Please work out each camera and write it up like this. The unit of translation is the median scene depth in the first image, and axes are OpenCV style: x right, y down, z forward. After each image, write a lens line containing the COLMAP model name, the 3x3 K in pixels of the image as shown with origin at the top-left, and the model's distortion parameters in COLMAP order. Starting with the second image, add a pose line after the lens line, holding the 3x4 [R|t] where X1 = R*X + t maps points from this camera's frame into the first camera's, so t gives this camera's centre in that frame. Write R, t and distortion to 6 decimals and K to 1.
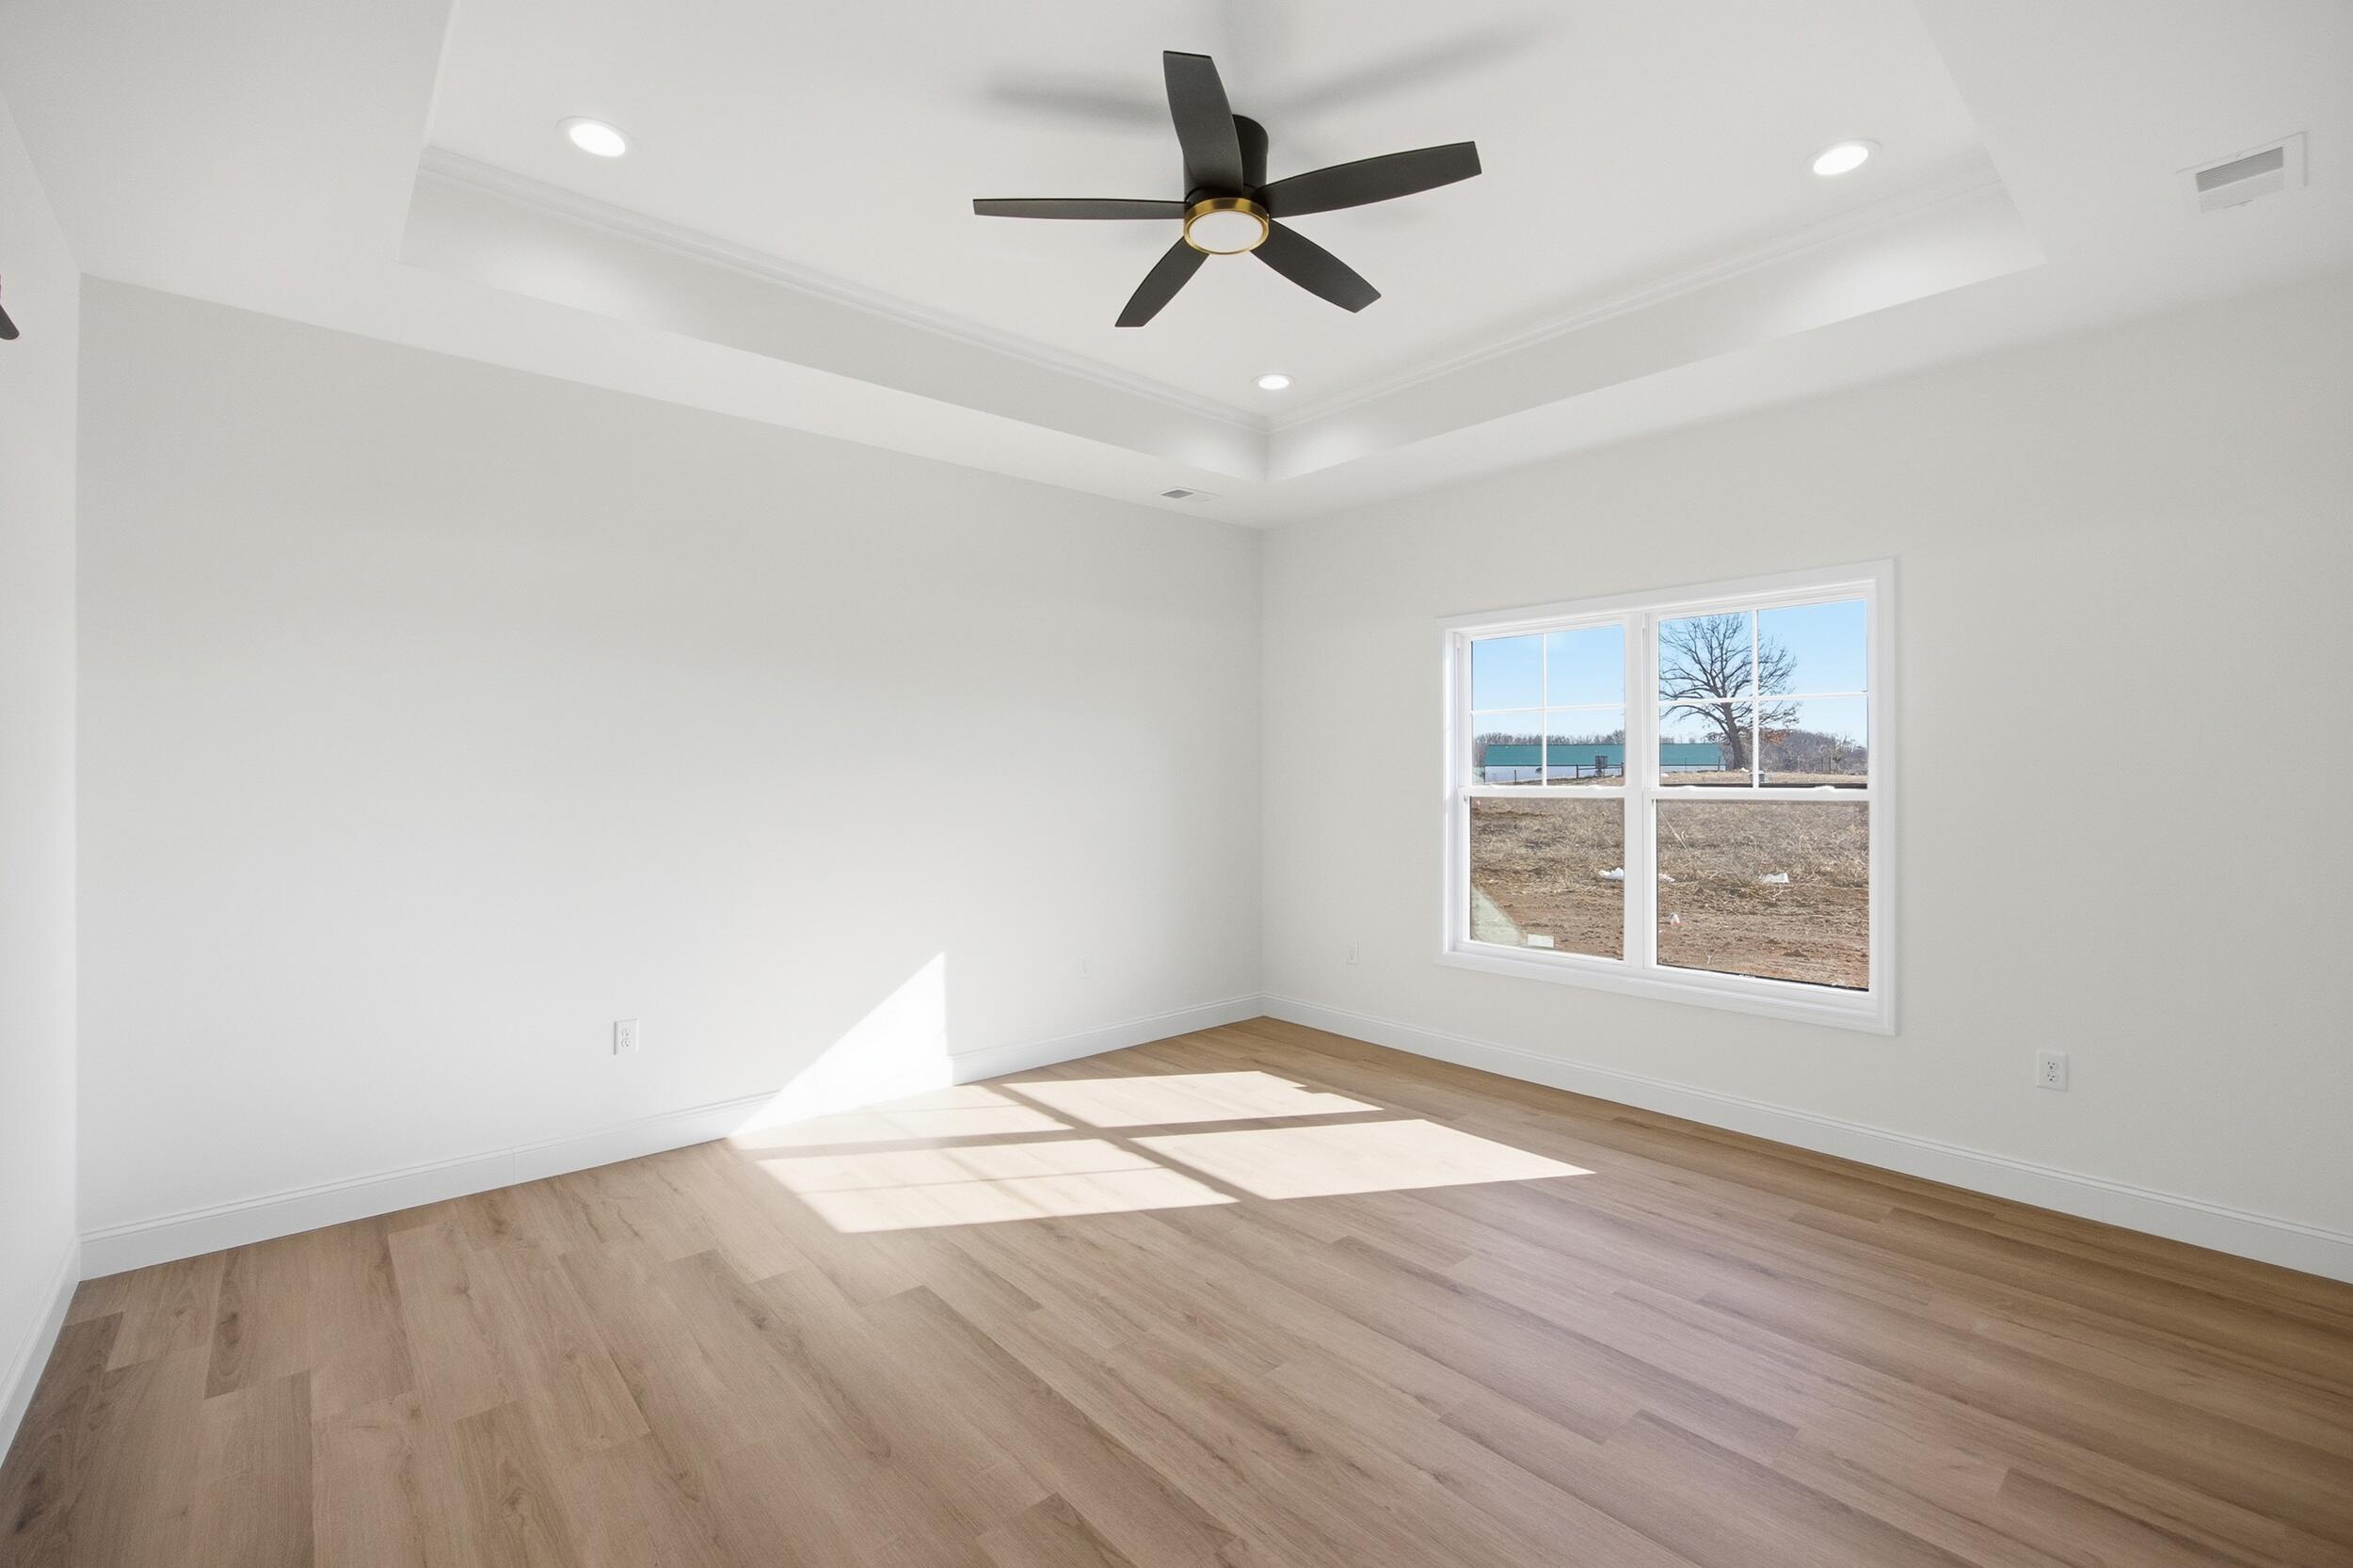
lens RADIAL K [[1116.3, 0, 1176.5], [0, 1116.3, 784.0], [0, 0, 1]] dist [0.000497, -0.000004]
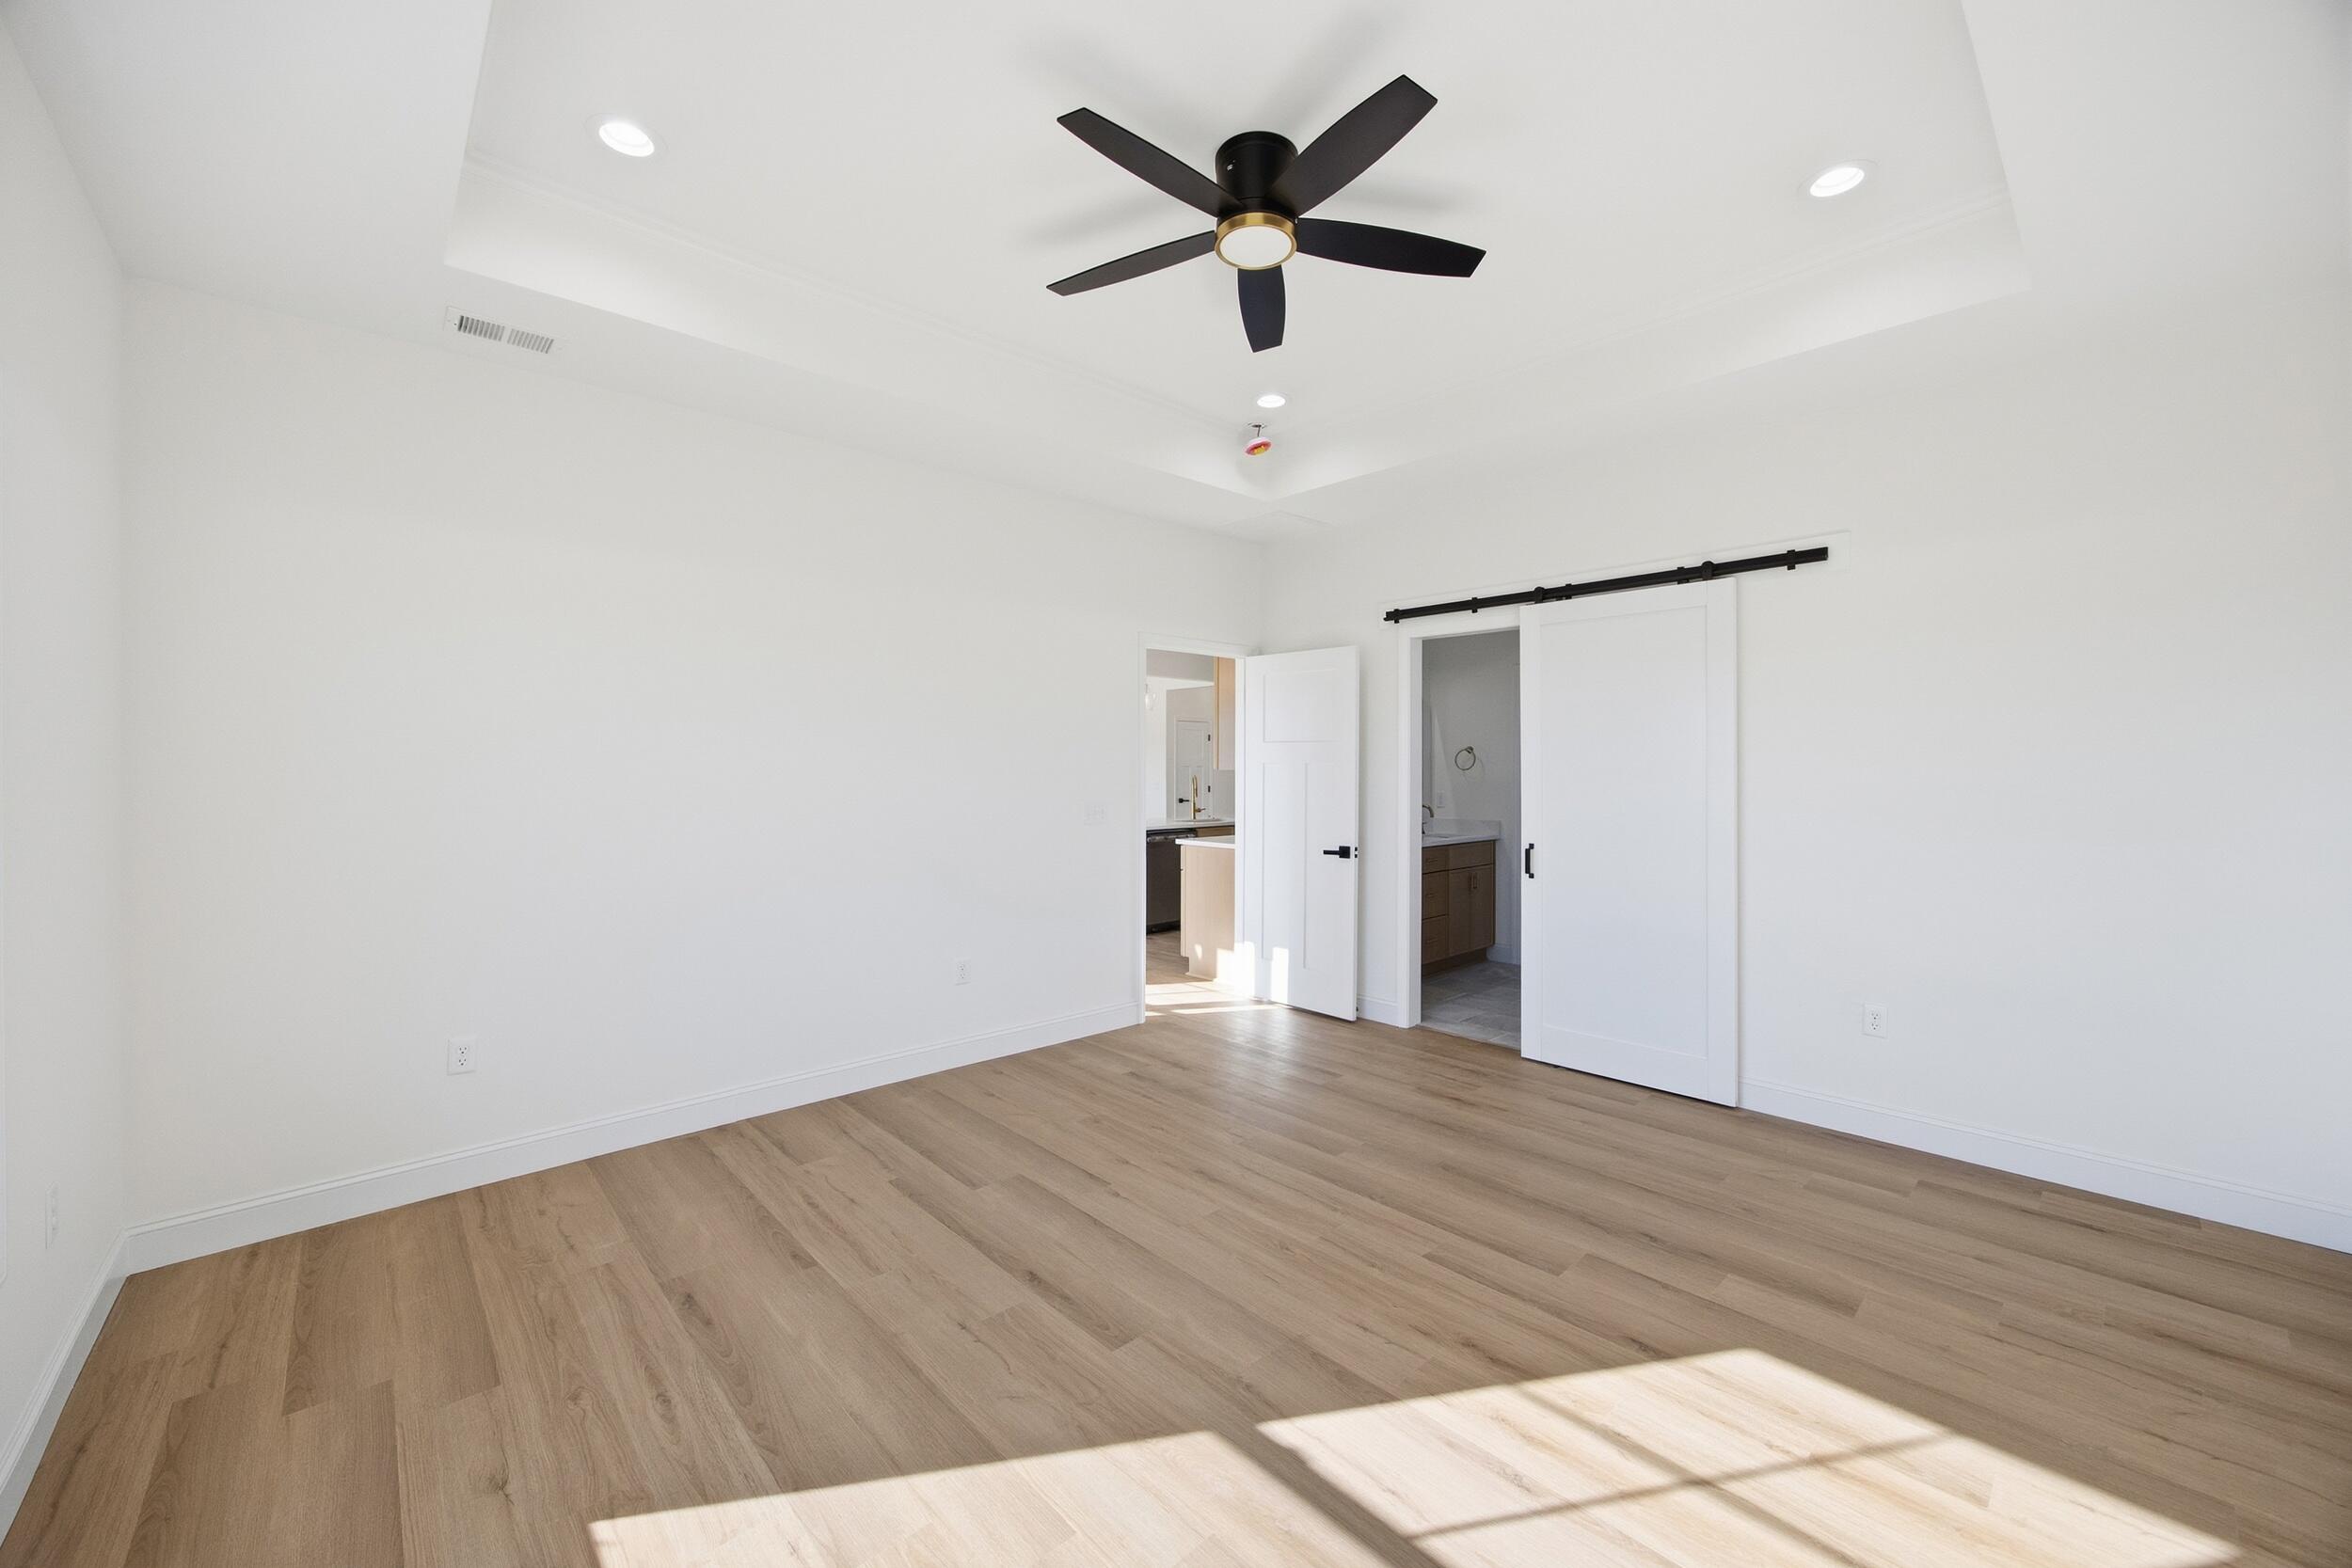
lens RADIAL K [[909.1, 0, 1185.8], [0, 909.1, 774.7], [0, 0, 1]] dist [-0.024247, 0.000026]
pose [[-0.999553, 0.004382, -0.029587, 0.127241], [0.003787, 0.999790, 0.020134, -0.021307], [0.029669, 0.020013, -0.999359, 1.735559]]
